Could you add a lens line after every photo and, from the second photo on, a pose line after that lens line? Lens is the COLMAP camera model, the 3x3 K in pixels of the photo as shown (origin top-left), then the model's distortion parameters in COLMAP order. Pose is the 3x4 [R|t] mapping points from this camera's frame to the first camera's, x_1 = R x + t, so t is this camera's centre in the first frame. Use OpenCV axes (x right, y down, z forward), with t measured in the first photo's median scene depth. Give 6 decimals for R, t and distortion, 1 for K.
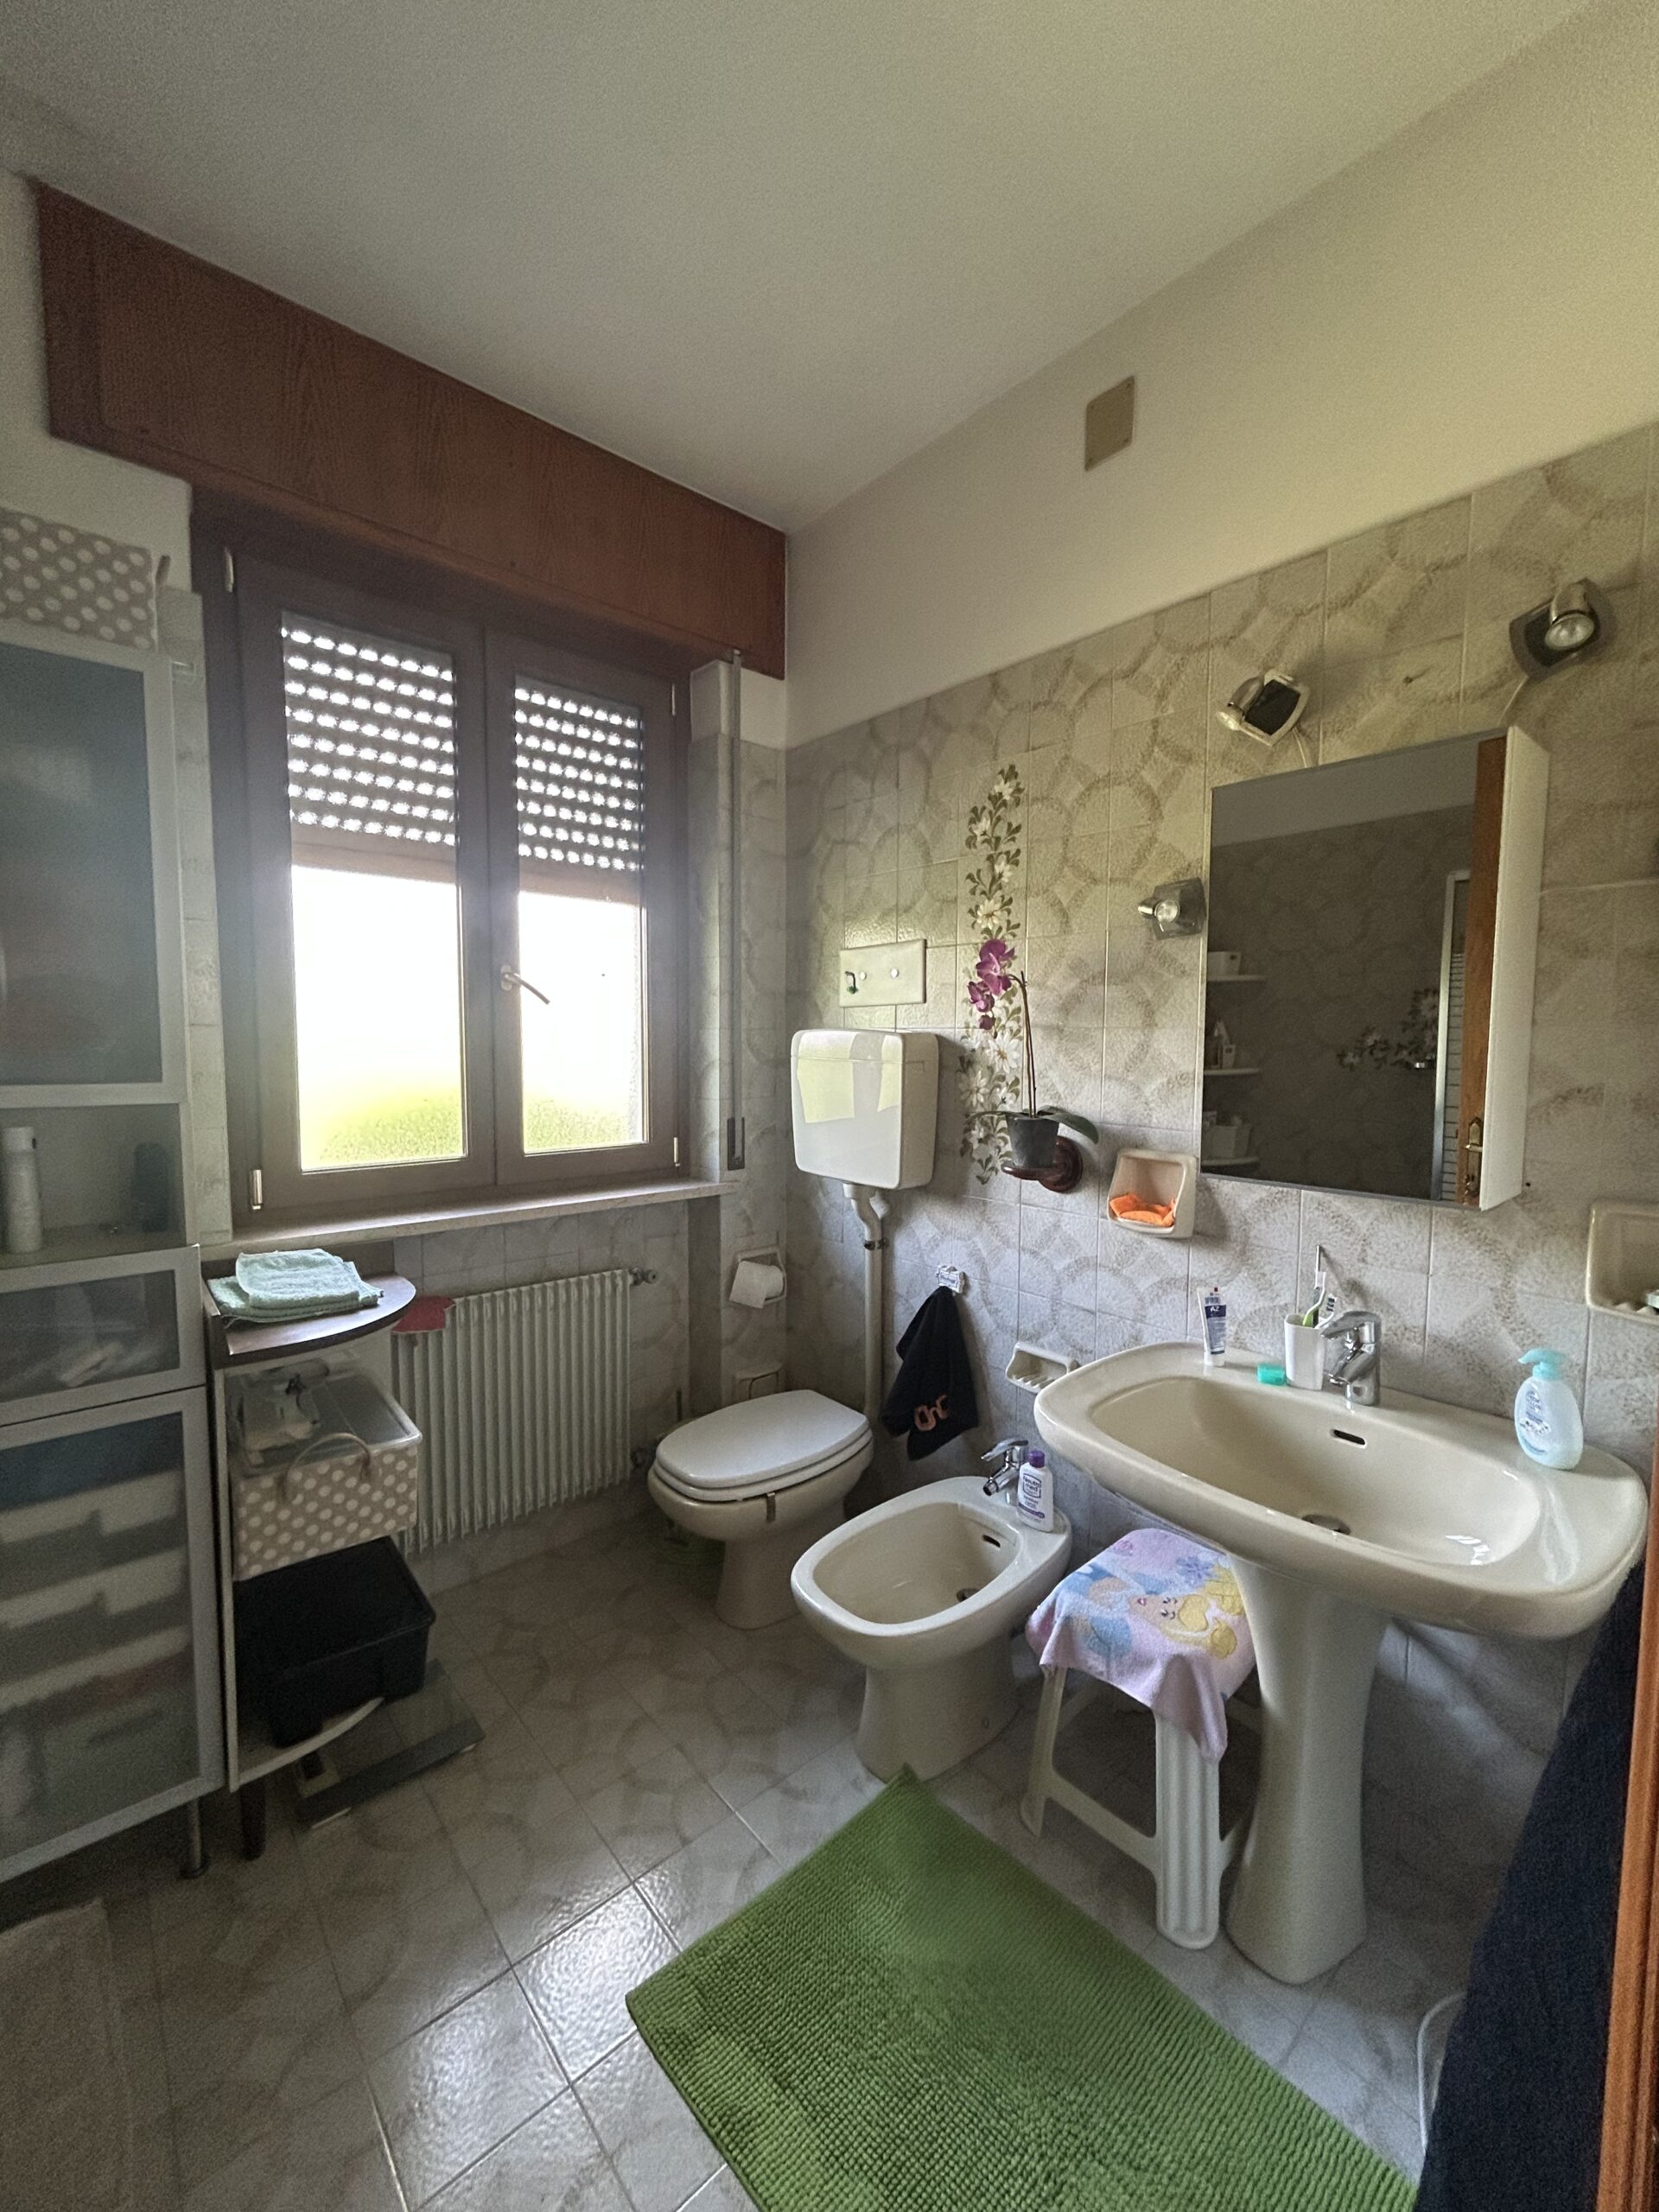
lens RADIAL K [[886.5, 0, 831.7], [0, 886.5, 1099.5], [0, 0, 1]] dist [0.009903, 0.000330]
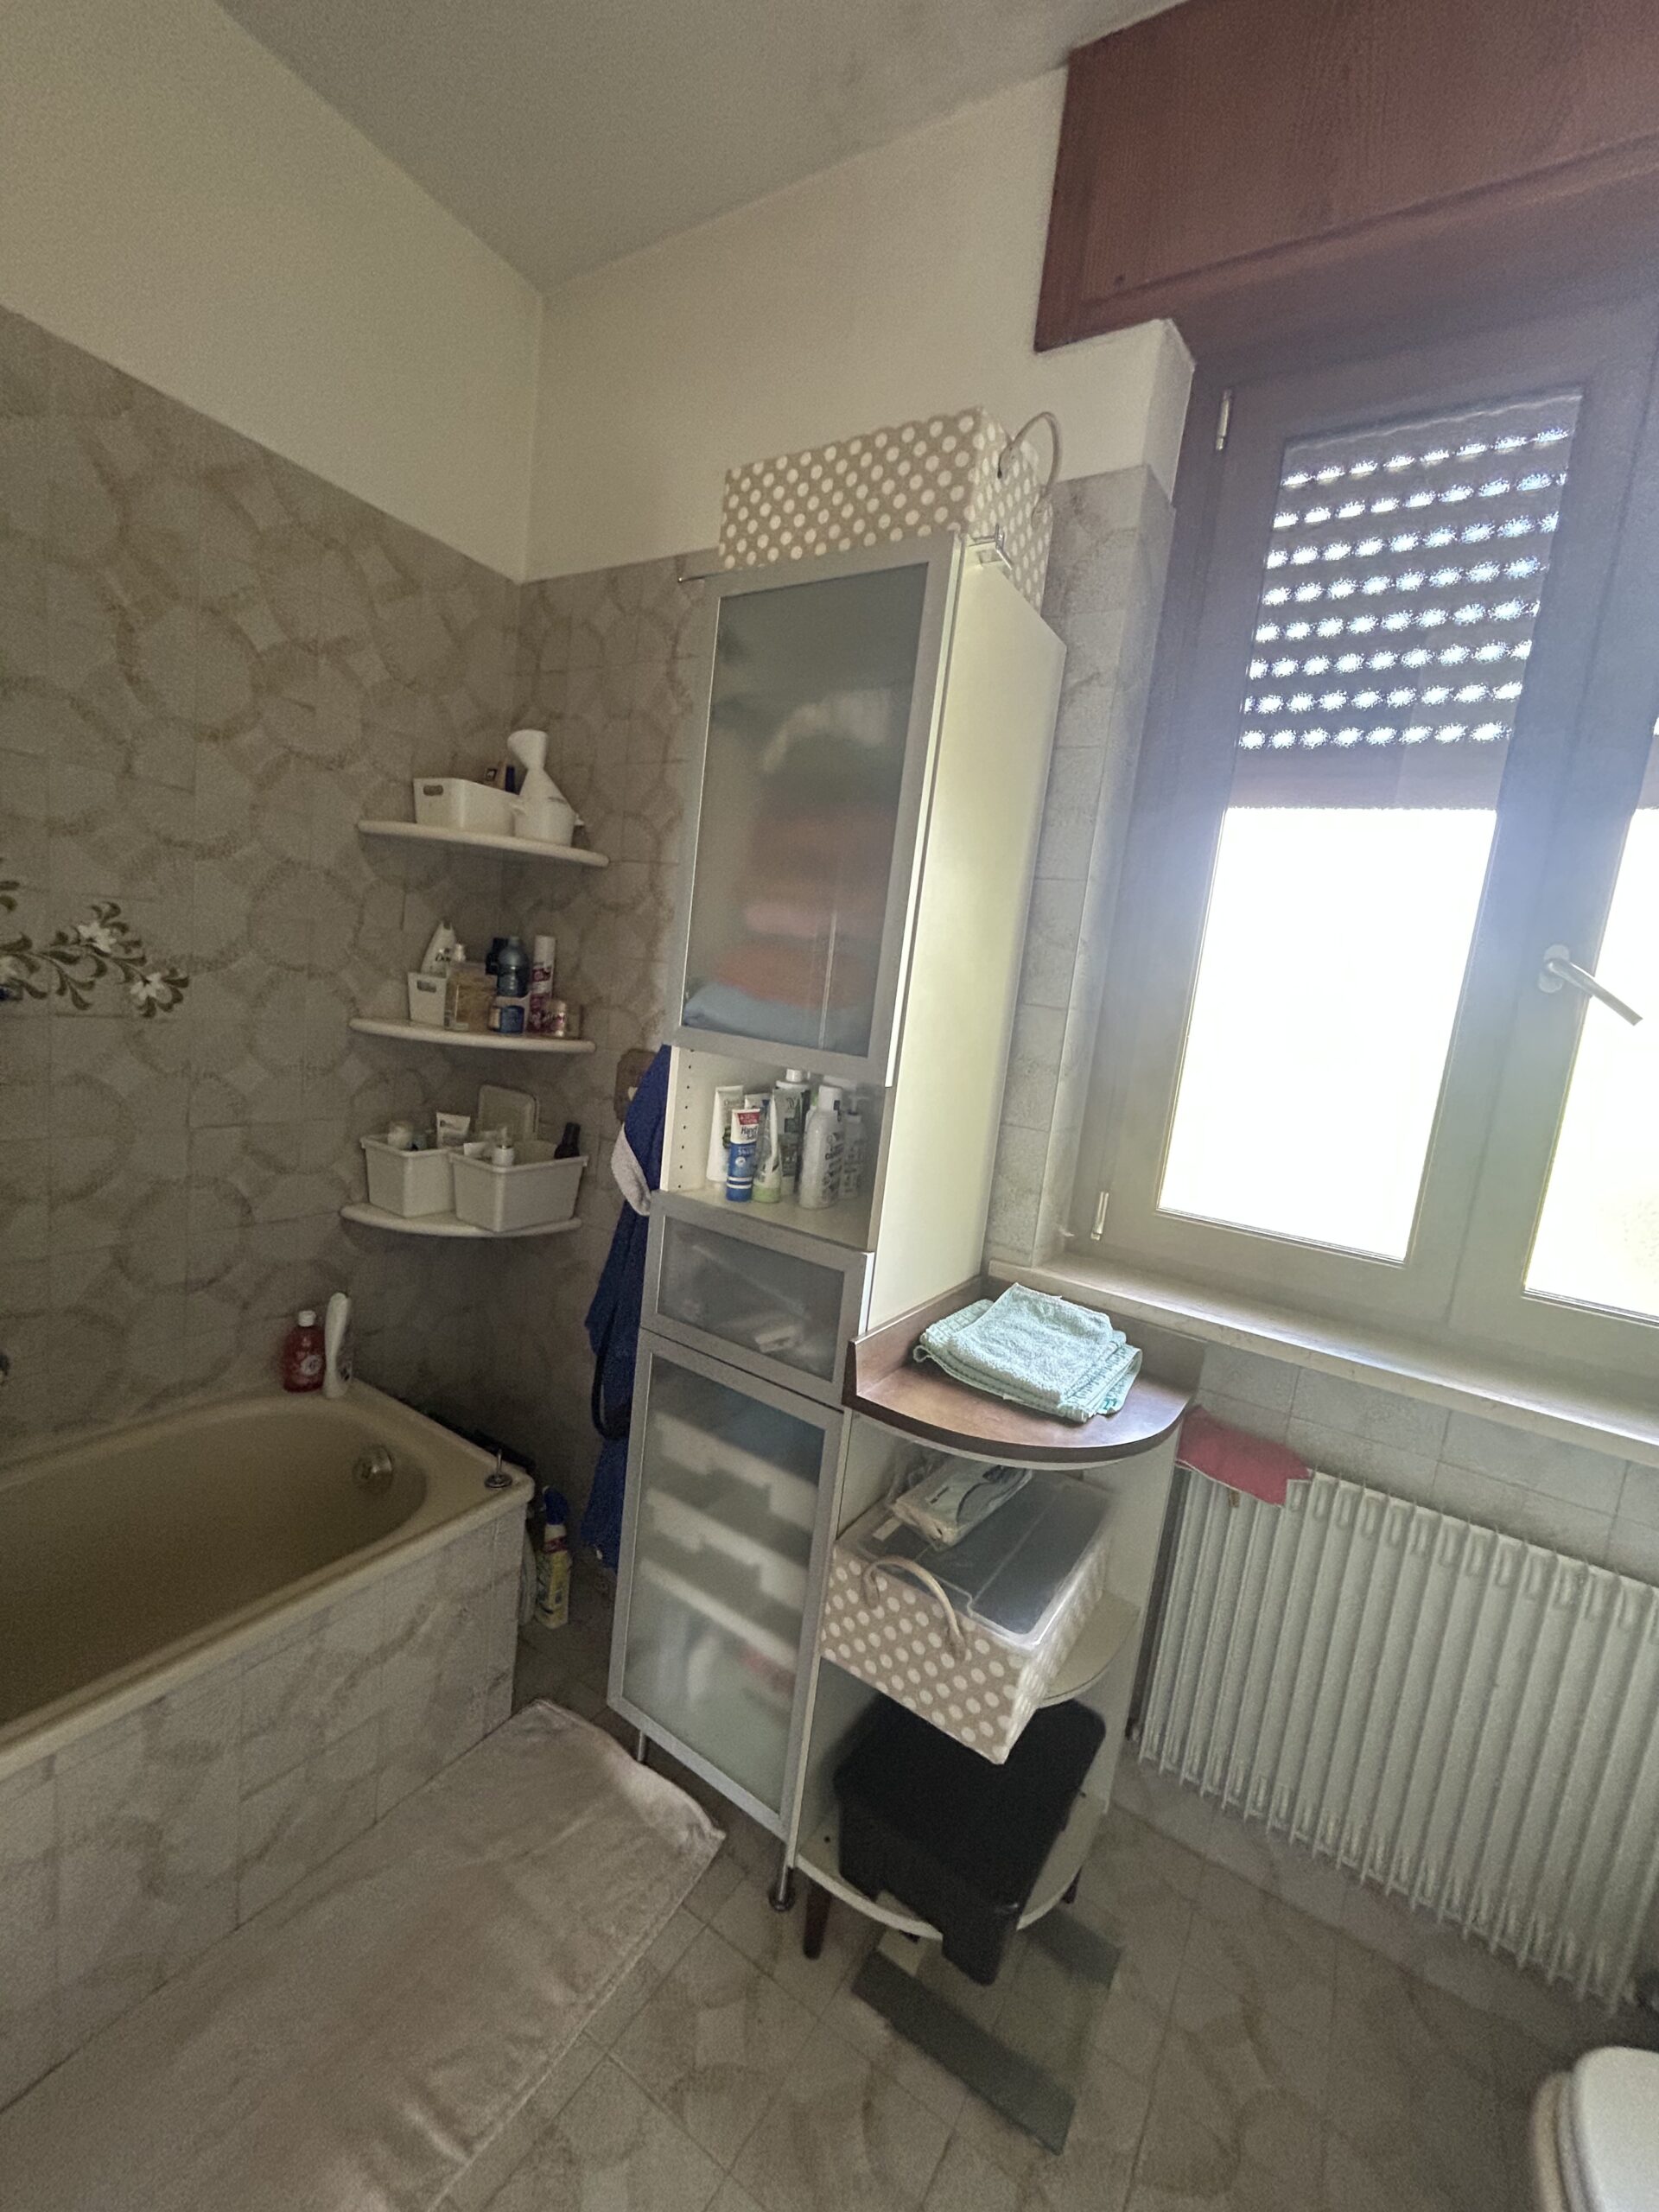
lens RADIAL K [[886.5, 0, 833.1], [0, 886.5, 1086.6], [0, 0, 1]] dist [0.009903, 0.000330]
pose [[0.298456, 0.160203, -0.940882, 0.035881], [-0.185433, 0.976760, 0.107491, -0.060580], [0.936236, 0.142389, 0.321227, 0.516201]]
